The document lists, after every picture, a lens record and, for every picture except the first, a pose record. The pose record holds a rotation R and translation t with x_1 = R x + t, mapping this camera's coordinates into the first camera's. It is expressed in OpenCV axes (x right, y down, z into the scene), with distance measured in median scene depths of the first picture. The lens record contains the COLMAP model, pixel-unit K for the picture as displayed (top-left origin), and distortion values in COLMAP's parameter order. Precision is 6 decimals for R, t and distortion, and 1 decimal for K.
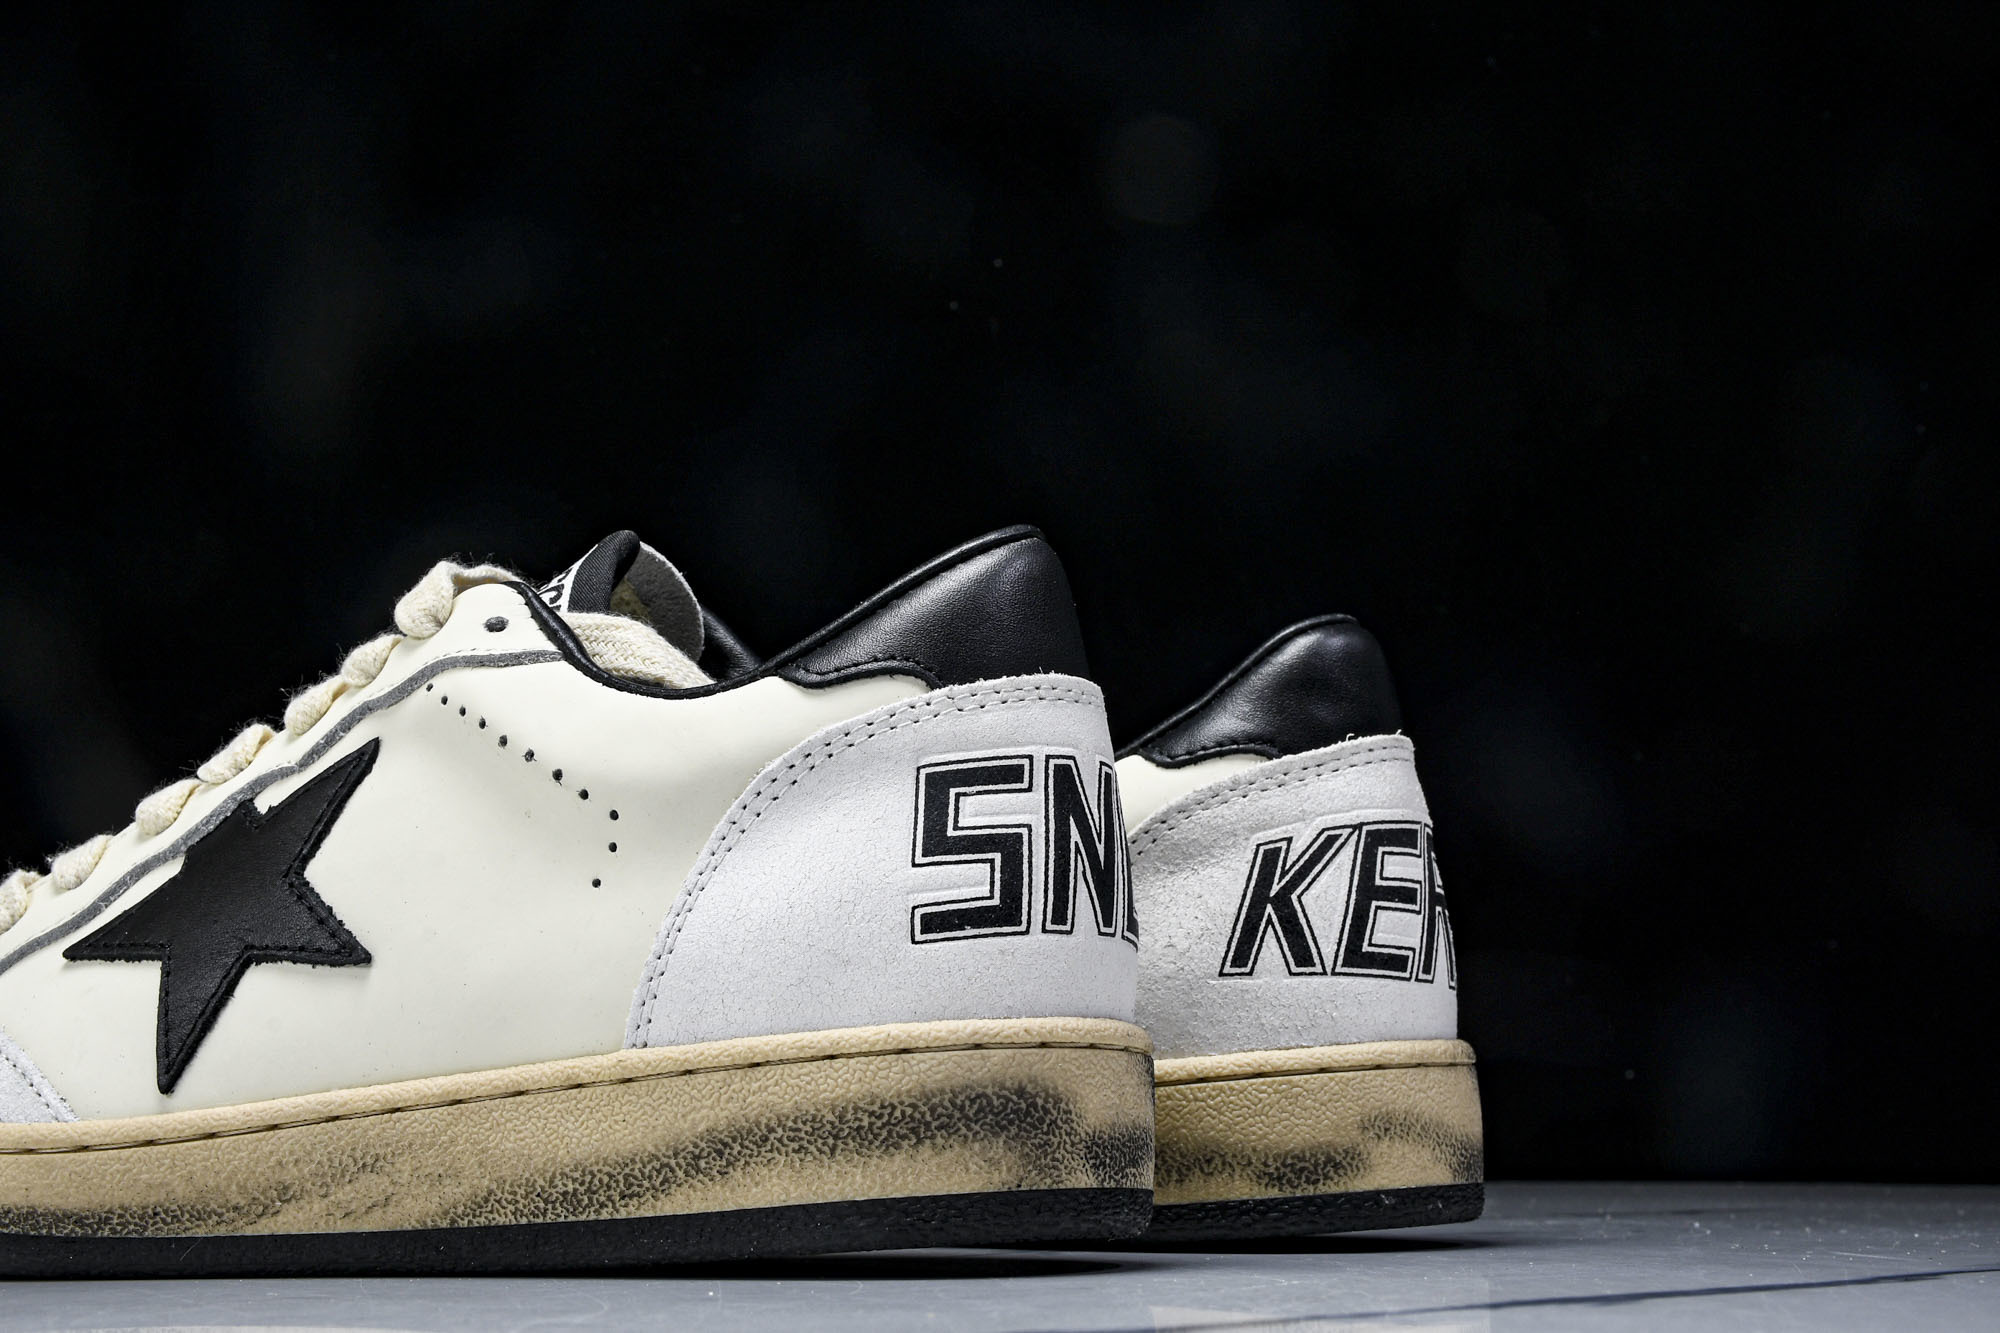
lens RADIAL K [[3036.9, 0, 1008.5], [0, 3036.9, 654.4], [0, 0, 1]] dist [0.147036, 0.000000]
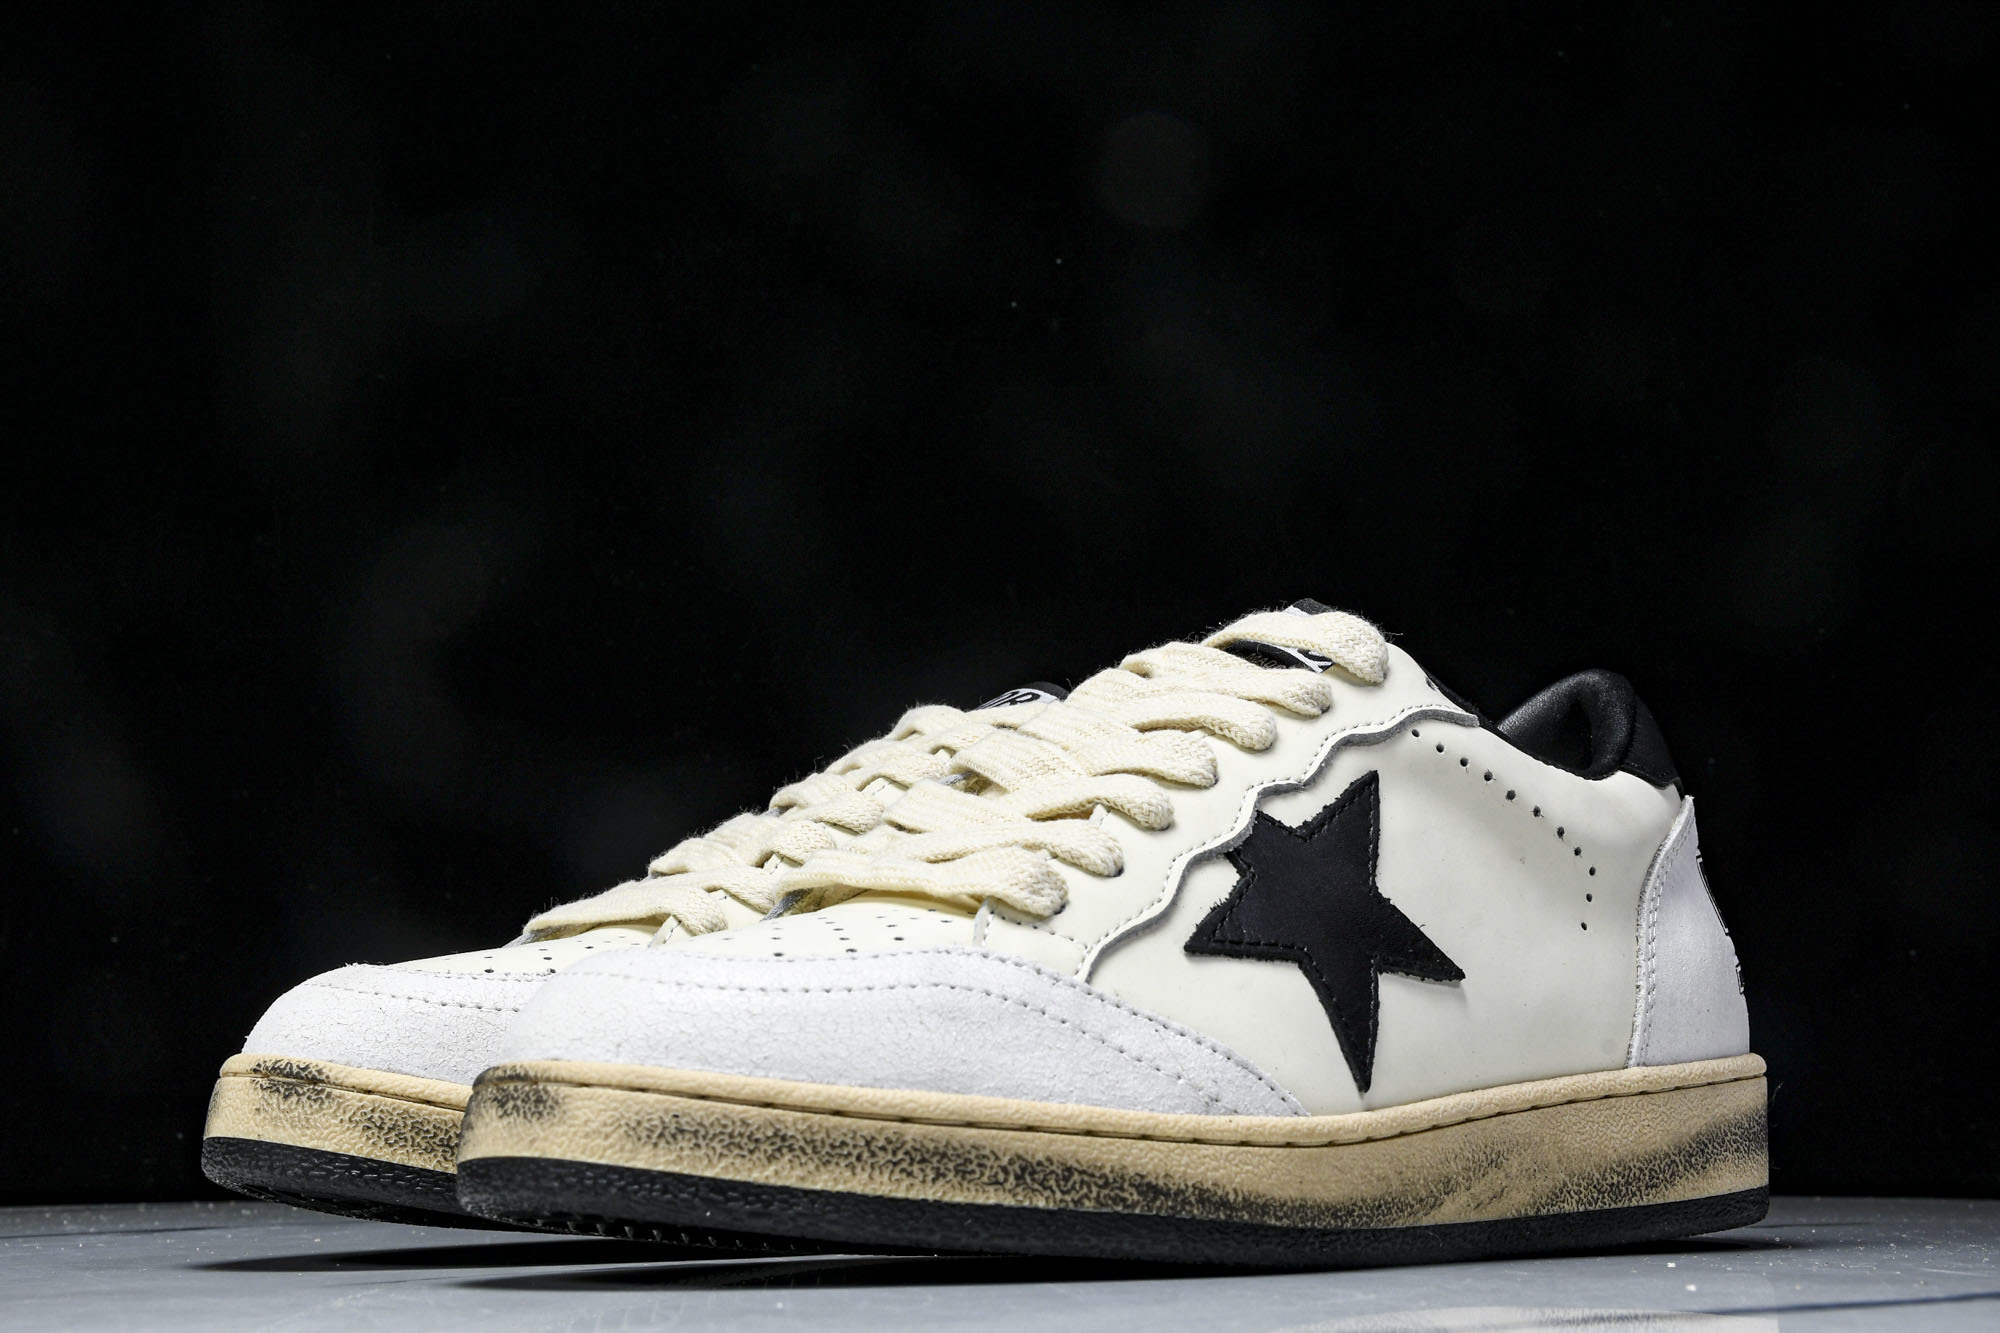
lens RADIAL K [[3036.9, 0, 1016.0], [0, 3036.9, 579.7], [0, 0, 1]] dist [0.147036, 0.000000]
pose [[0.398996, 0.166409, 0.901727, -1.350365], [-0.133837, 0.983432, -0.122267, 0.119001], [-0.907133, -0.071900, 0.414657, 0.716555]]
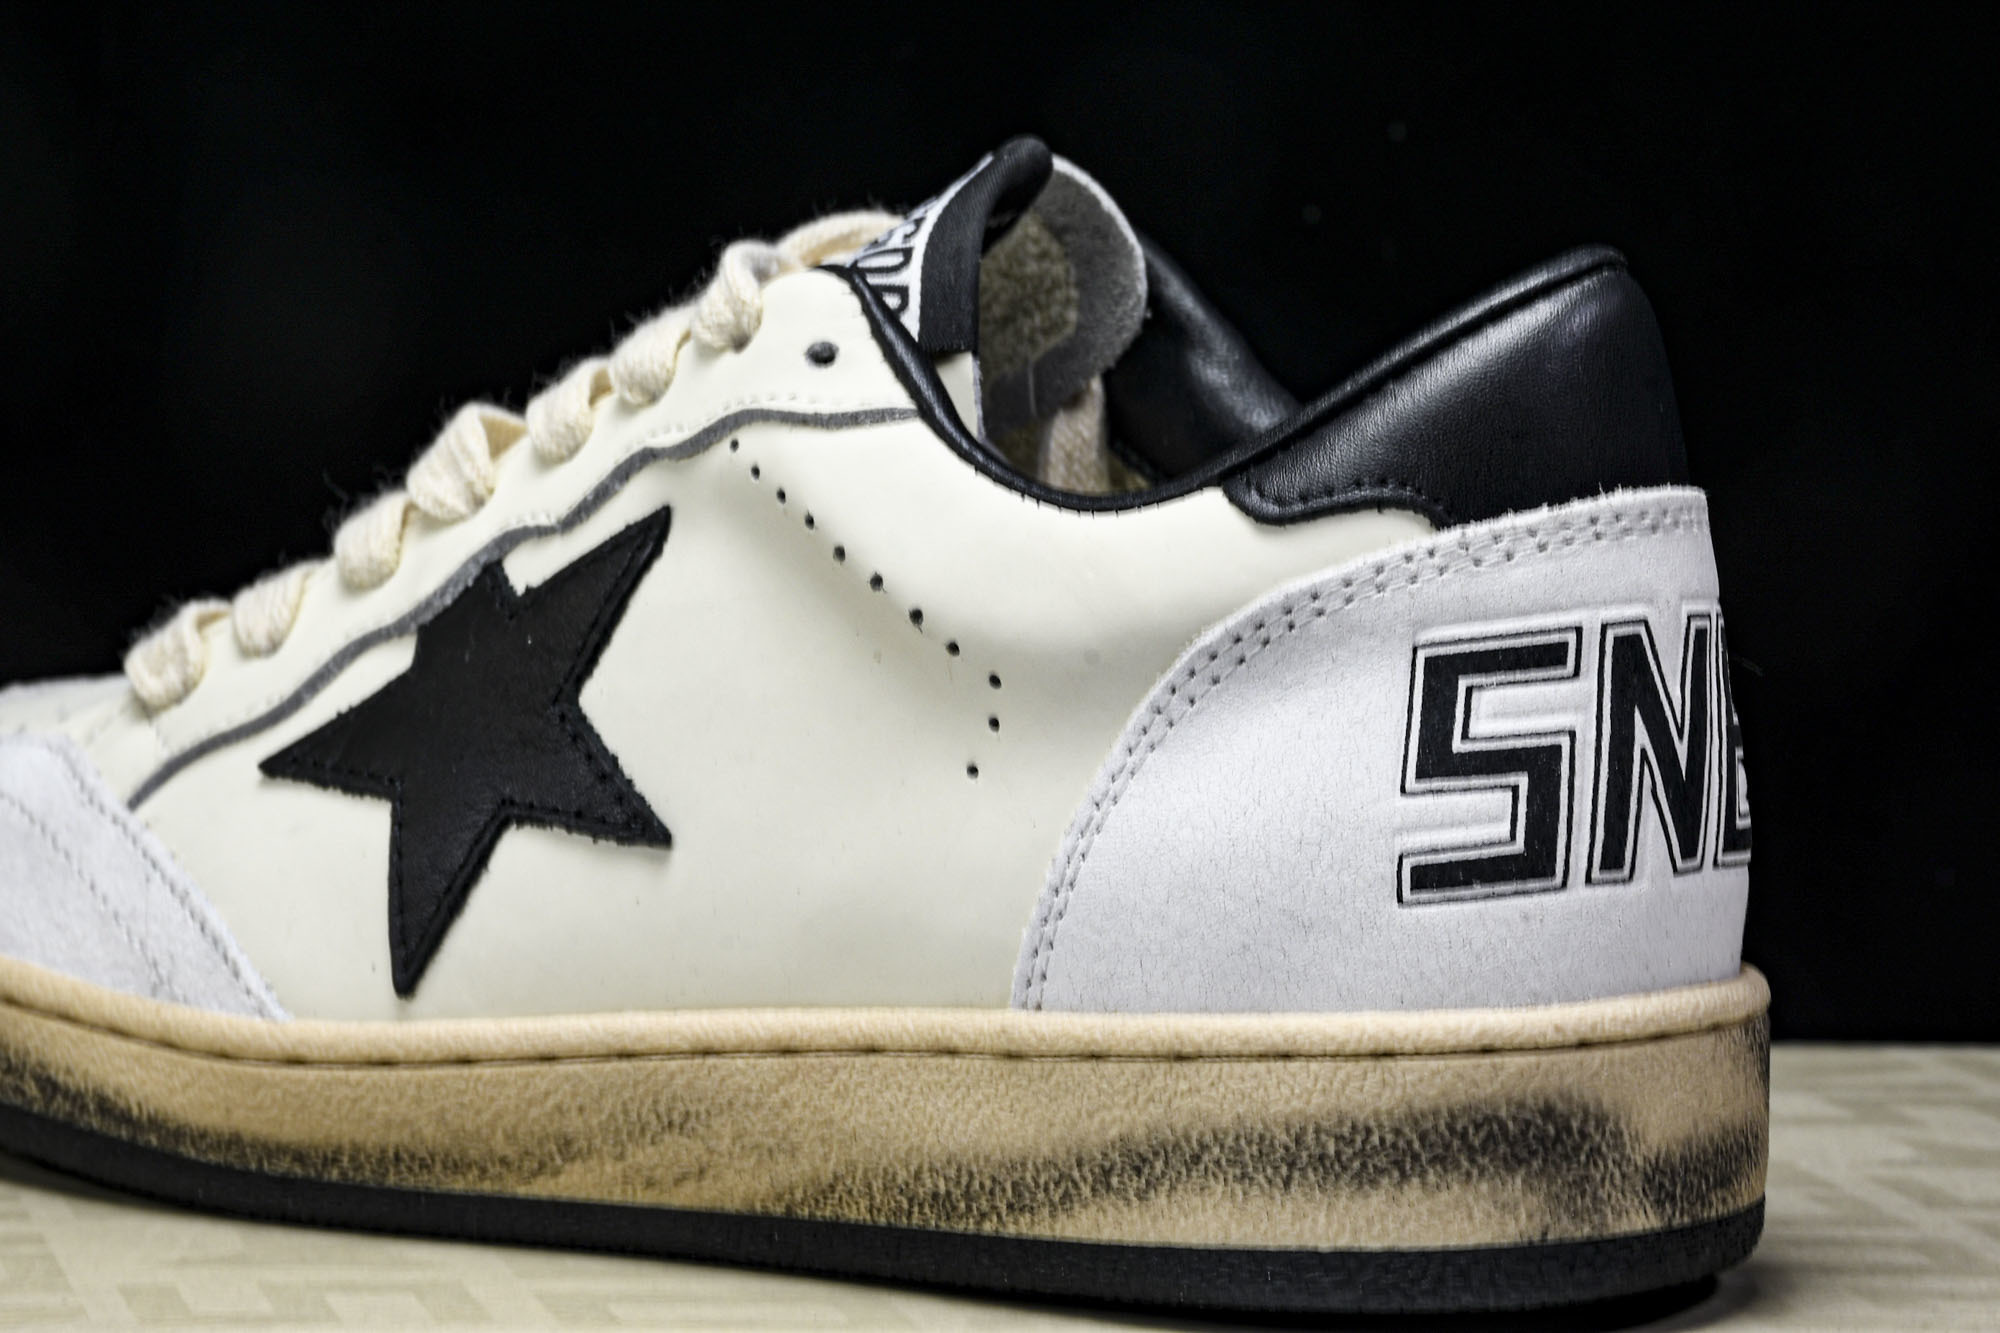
lens RADIAL K [[6532.1, 0, 1034.1], [0, 6532.1, 667.5], [0, 0, 1]] dist [0.736103, 0.000000]
pose [[0.987583, 0.030009, -0.154205, 0.116620], [0.011980, 0.964341, 0.264390, -0.357861], [0.156640, -0.262955, 0.952008, -0.460206]]
